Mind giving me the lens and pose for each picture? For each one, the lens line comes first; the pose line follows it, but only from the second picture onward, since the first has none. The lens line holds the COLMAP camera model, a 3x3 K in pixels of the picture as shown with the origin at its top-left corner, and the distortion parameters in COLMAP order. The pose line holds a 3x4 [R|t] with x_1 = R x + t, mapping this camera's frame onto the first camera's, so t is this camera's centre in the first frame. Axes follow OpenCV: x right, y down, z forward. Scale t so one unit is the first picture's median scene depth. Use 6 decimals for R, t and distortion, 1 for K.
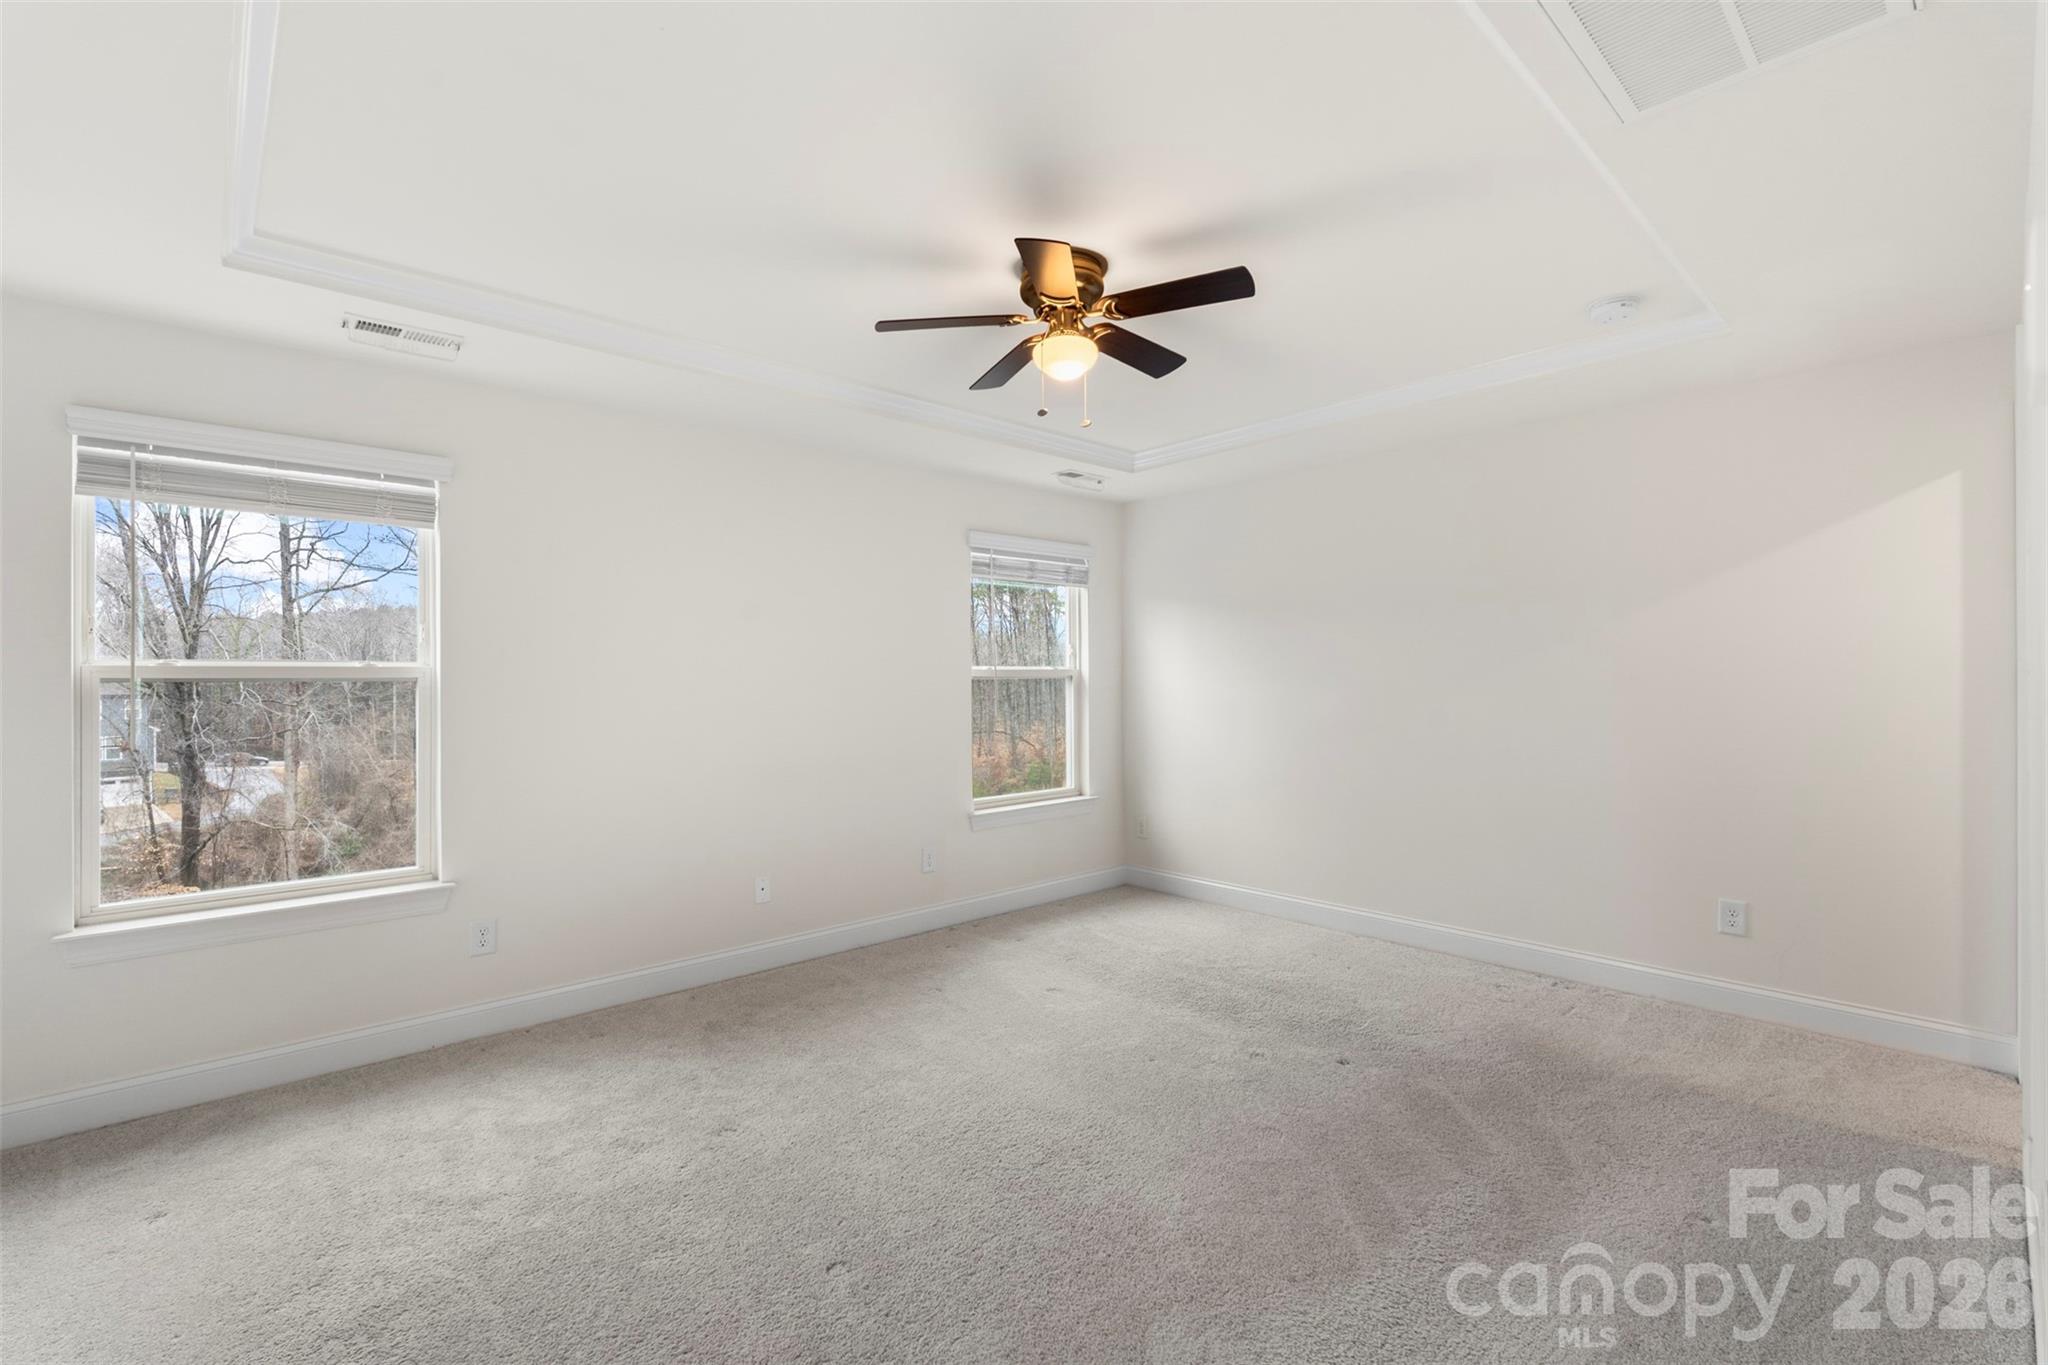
lens RADIAL K [[906.7, 0, 1039.0], [0, 906.7, 674.9], [0, 0, 1]] dist [-0.003175, -0.000185]
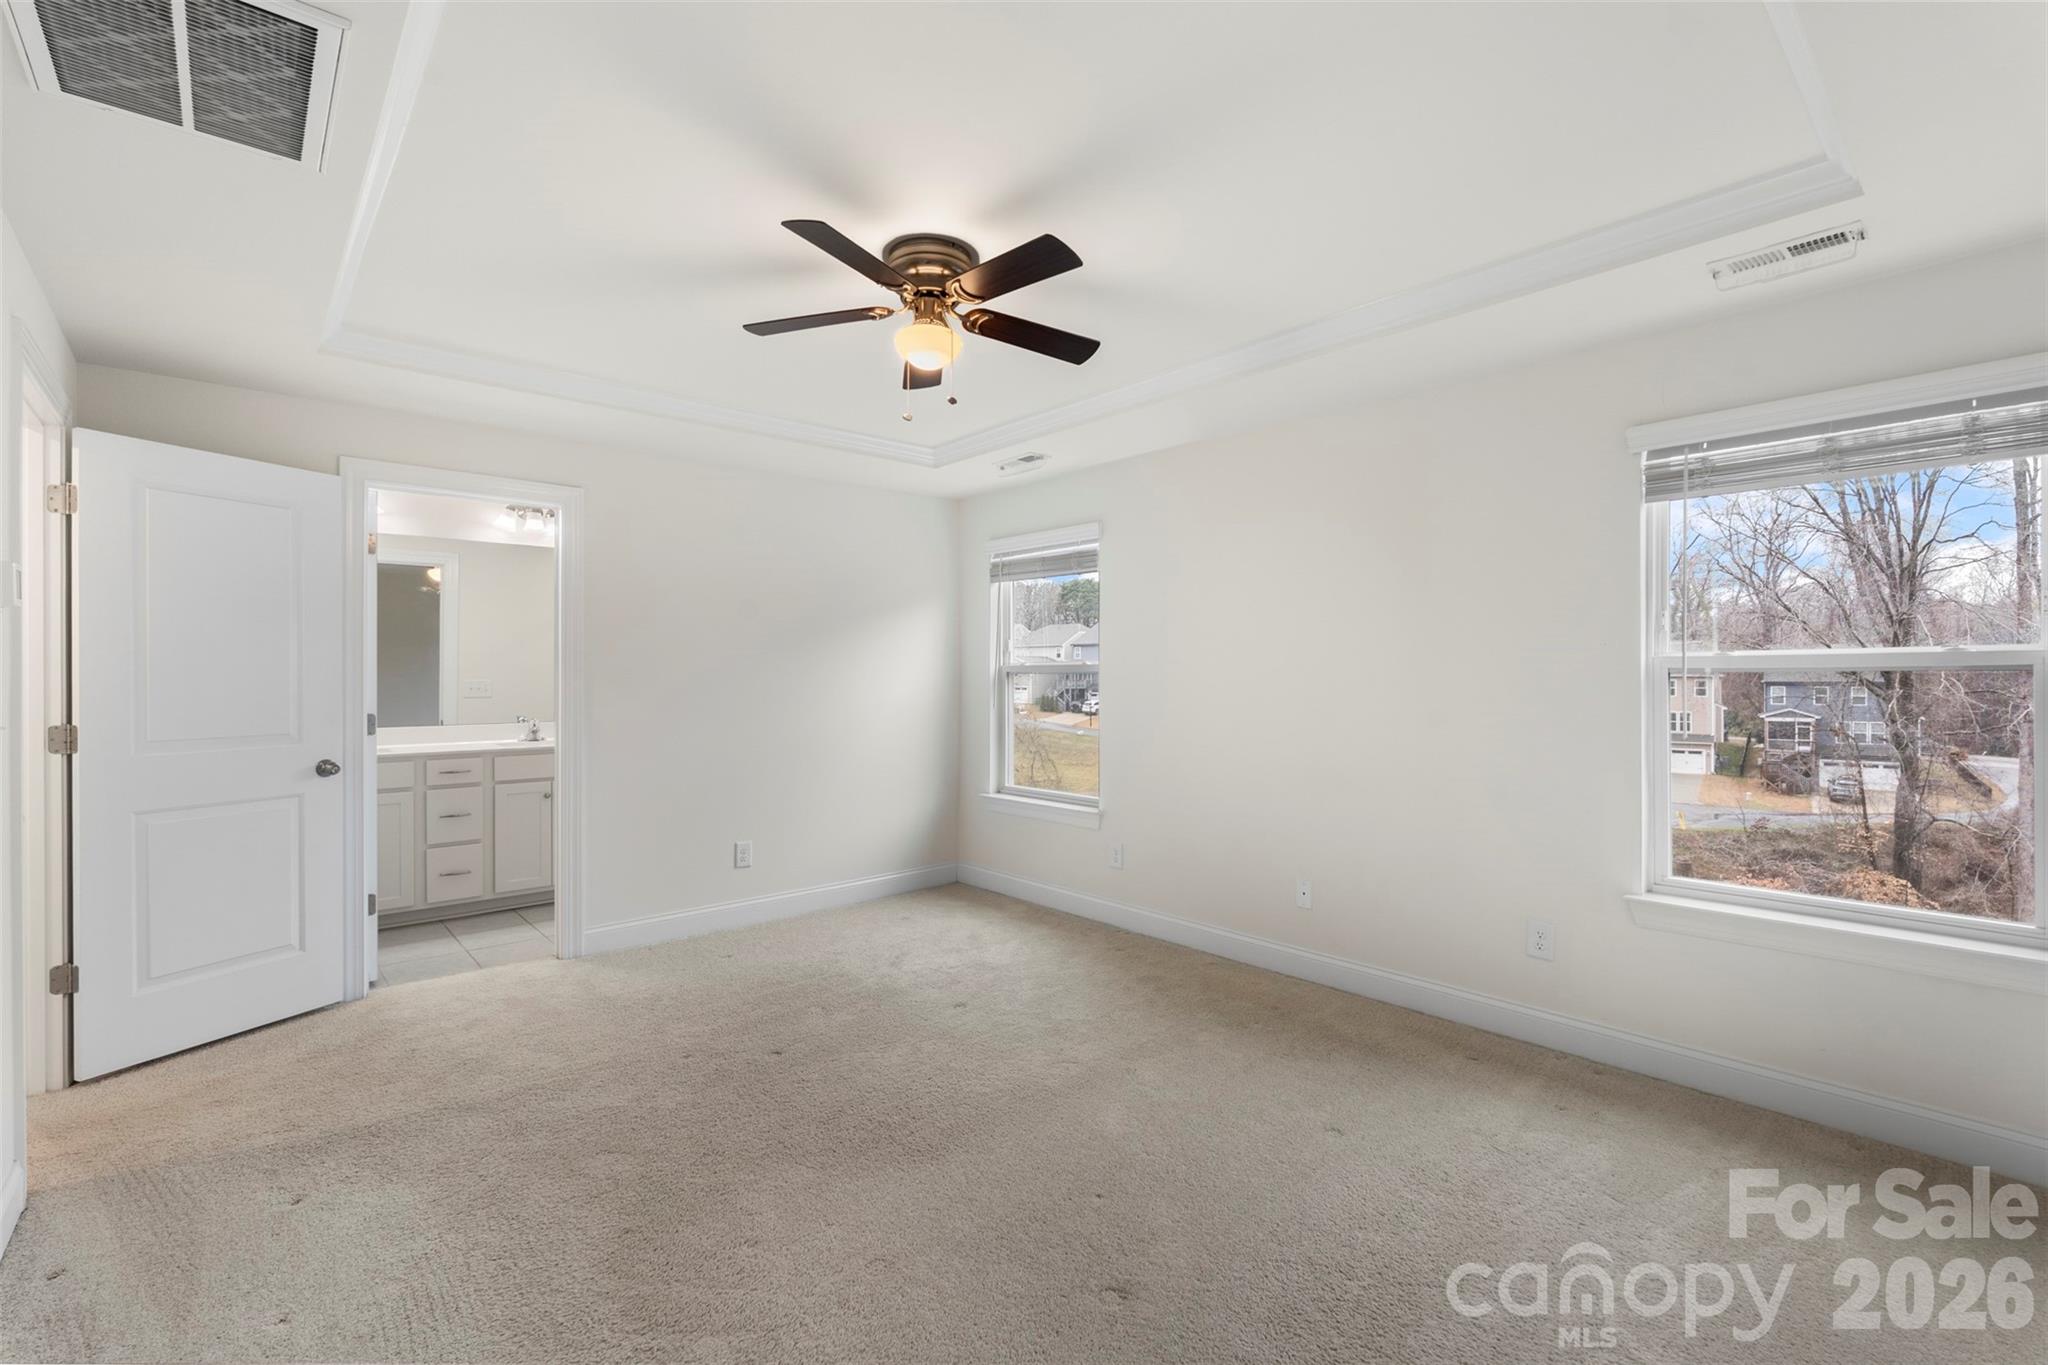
lens RADIAL K [[906.7, 0, 1020.0], [0, 906.7, 686.0], [0, 0, 1]] dist [-0.003175, -0.000185]
pose [[-0.033341, 0.019254, -0.999259, 0.488525], [0.006618, 0.999797, 0.019044, -0.001745], [0.999422, -0.005978, -0.033461, 0.551268]]
